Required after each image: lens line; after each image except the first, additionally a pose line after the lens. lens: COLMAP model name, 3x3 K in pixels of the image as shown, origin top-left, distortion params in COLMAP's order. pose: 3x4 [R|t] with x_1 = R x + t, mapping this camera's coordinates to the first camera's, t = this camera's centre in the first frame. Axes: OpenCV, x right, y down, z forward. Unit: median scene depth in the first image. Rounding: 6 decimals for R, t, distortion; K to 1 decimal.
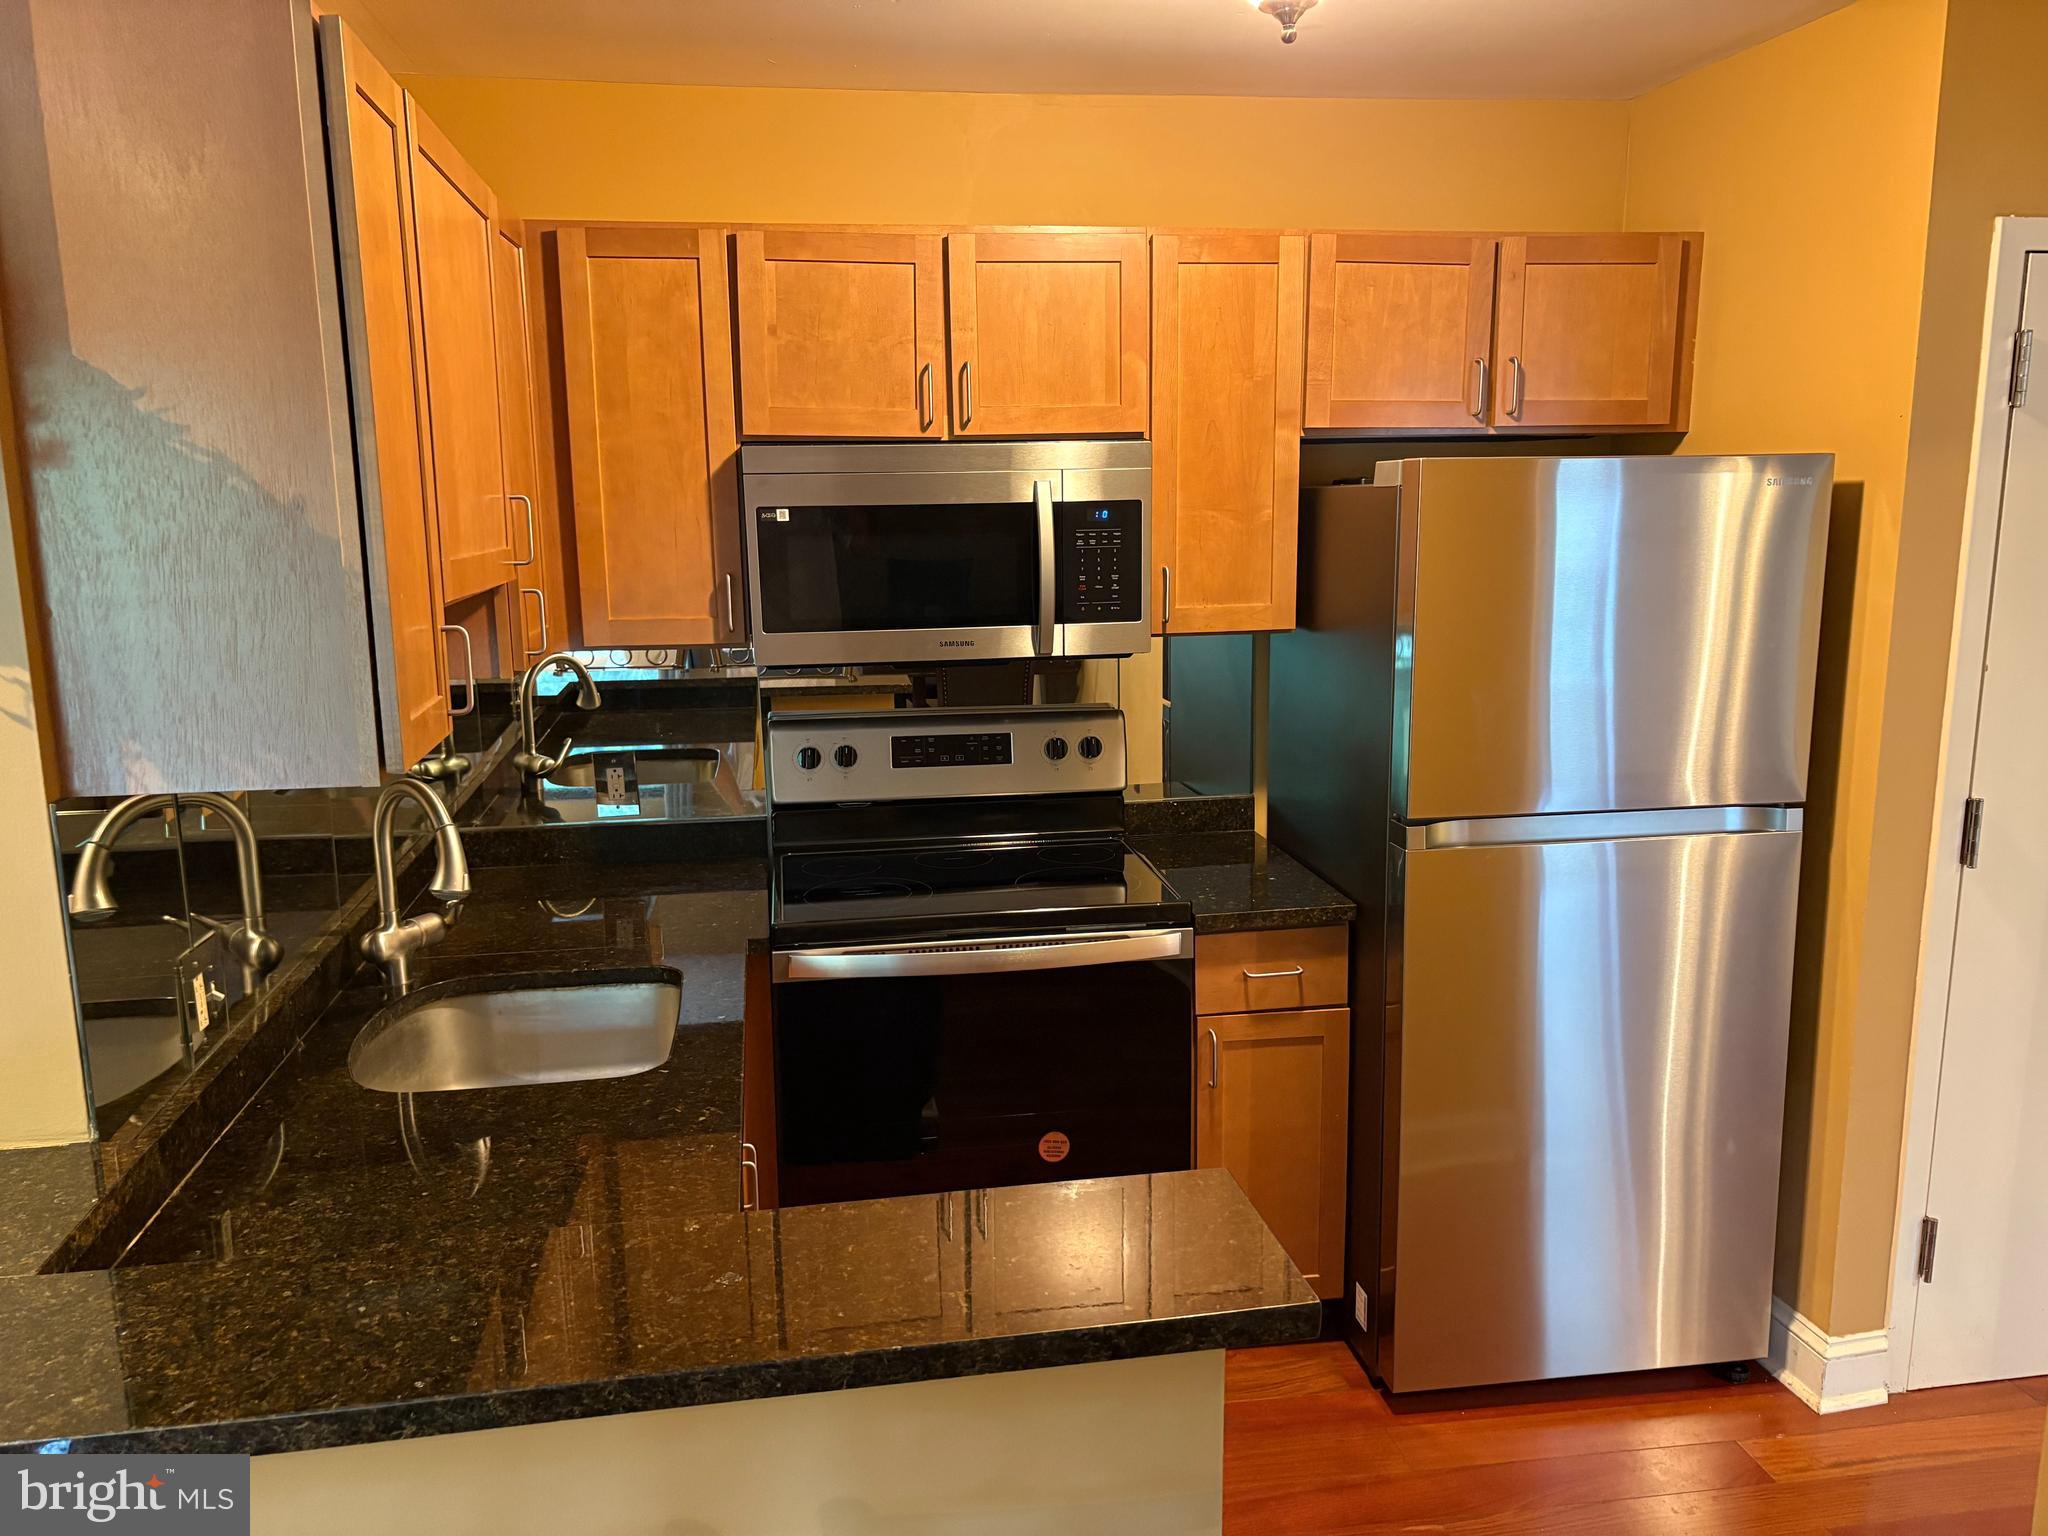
lens RADIAL K [[1551.2, 0, 1024.6], [0, 1551.2, 773.5], [0, 0, 1]] dist [0.033205, -0.016104]
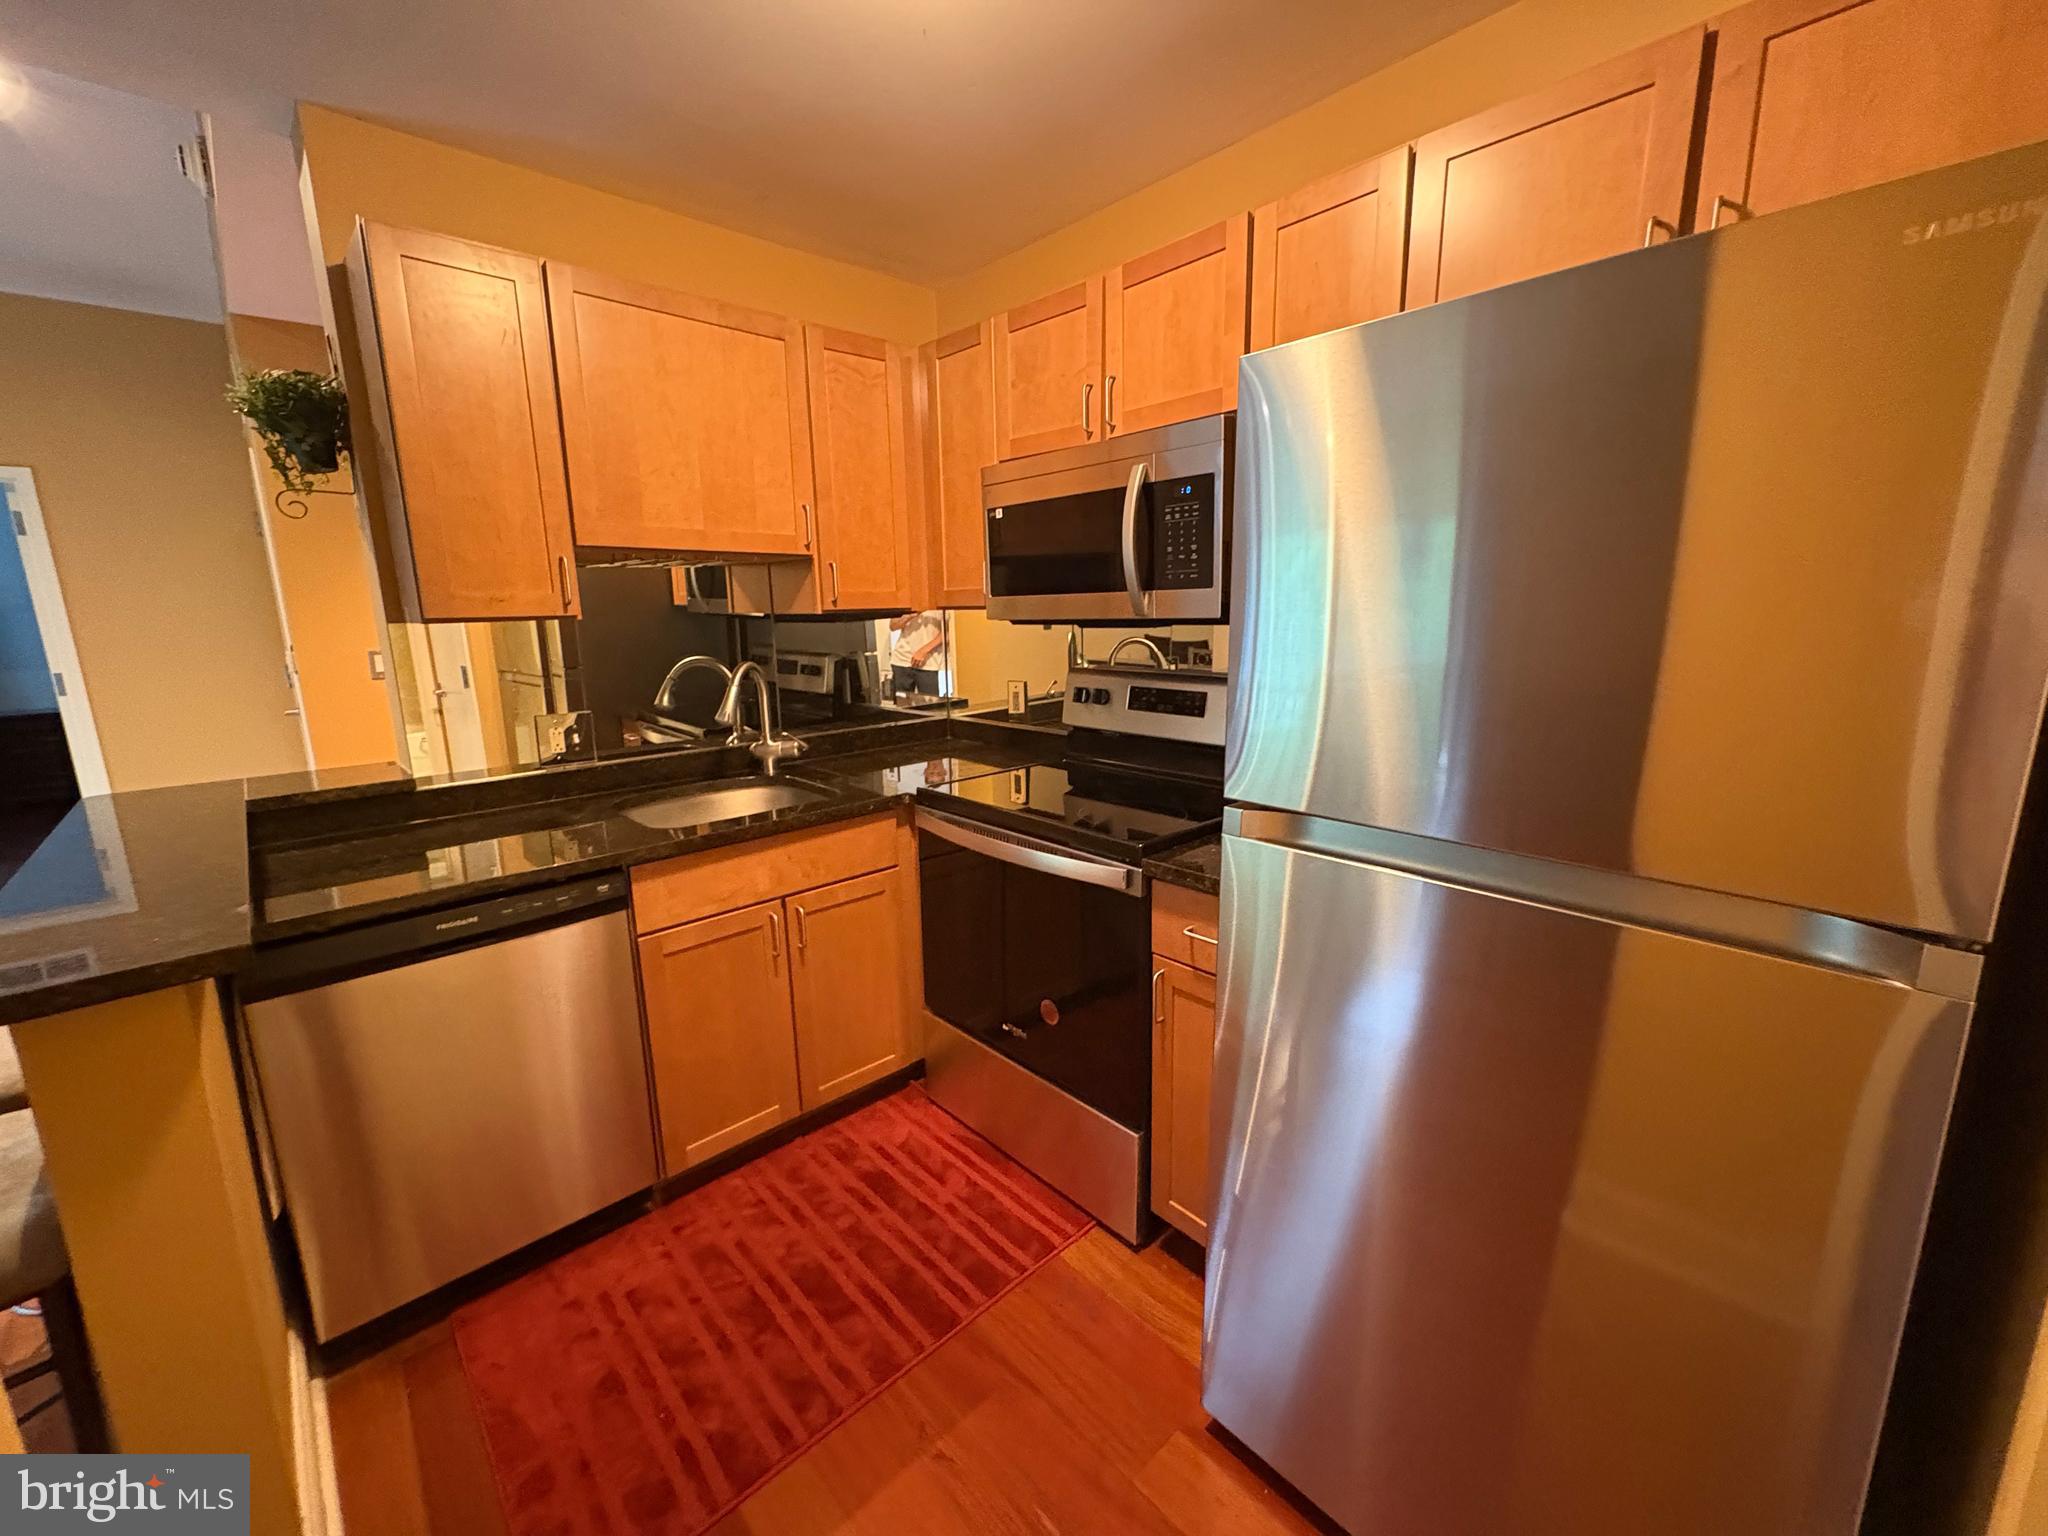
lens RADIAL K [[817.6, 0, 1021.4], [0, 817.6, 760.8], [0, 0, 1]] dist [-0.000905, 0.000416]
pose [[0.537678, 0.158682, -0.828084, 0.501357], [-0.145806, 0.984833, 0.094046, -0.014049], [0.830448, 0.070173, 0.552659, 0.592929]]
